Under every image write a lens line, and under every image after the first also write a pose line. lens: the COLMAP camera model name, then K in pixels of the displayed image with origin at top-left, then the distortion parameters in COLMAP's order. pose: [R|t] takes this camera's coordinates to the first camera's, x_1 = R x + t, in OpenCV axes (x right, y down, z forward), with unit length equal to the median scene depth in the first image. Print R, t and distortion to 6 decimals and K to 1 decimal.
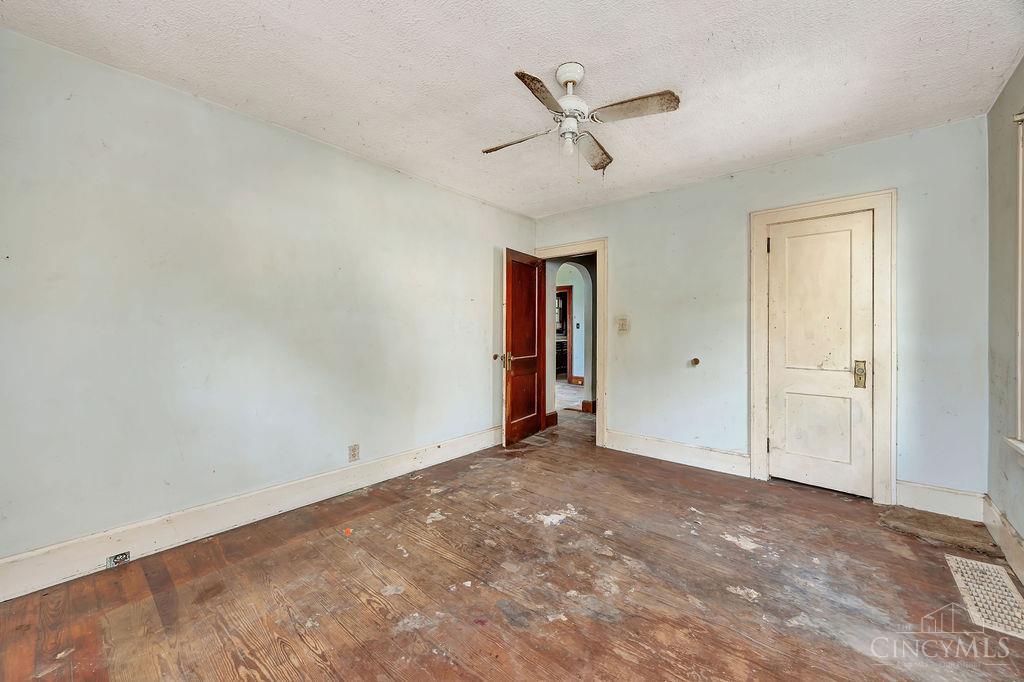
lens RADIAL K [[392.2, 0, 513.6], [0, 392.2, 341.8], [0, 0, 1]] dist [-0.001937, -0.000065]
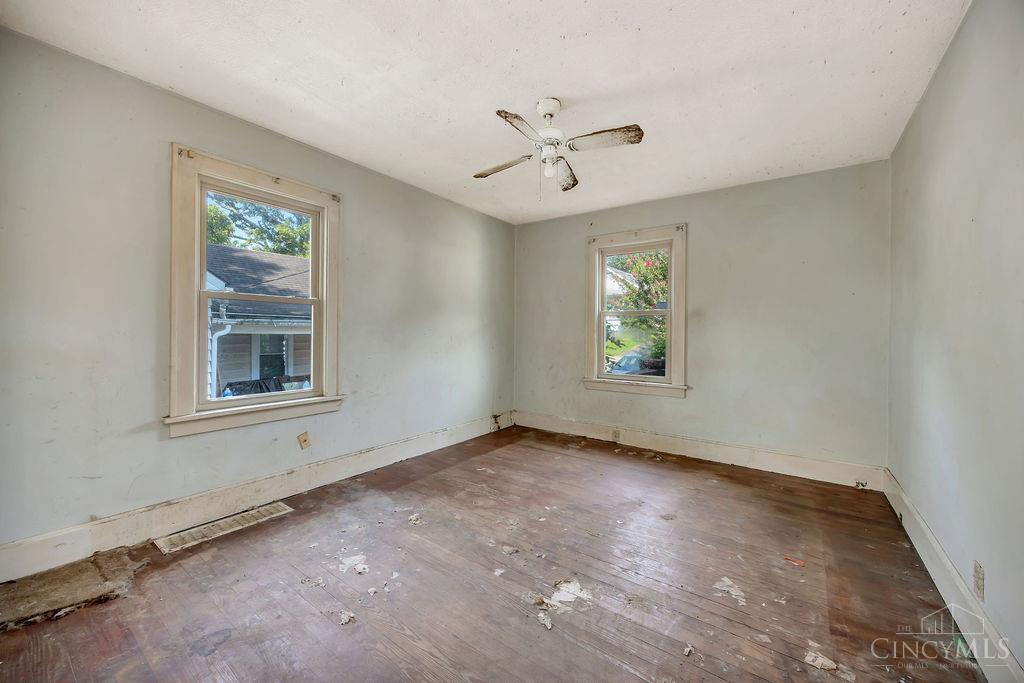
lens RADIAL K [[392.2, 0, 513.6], [0, 392.2, 342.3], [0, 0, 1]] dist [-0.001937, -0.000065]
pose [[-0.996906, -0.007665, -0.078231, 0.310445], [-0.011648, 0.998652, 0.050580, -0.047761], [0.077738, 0.051335, -0.995651, 2.002819]]
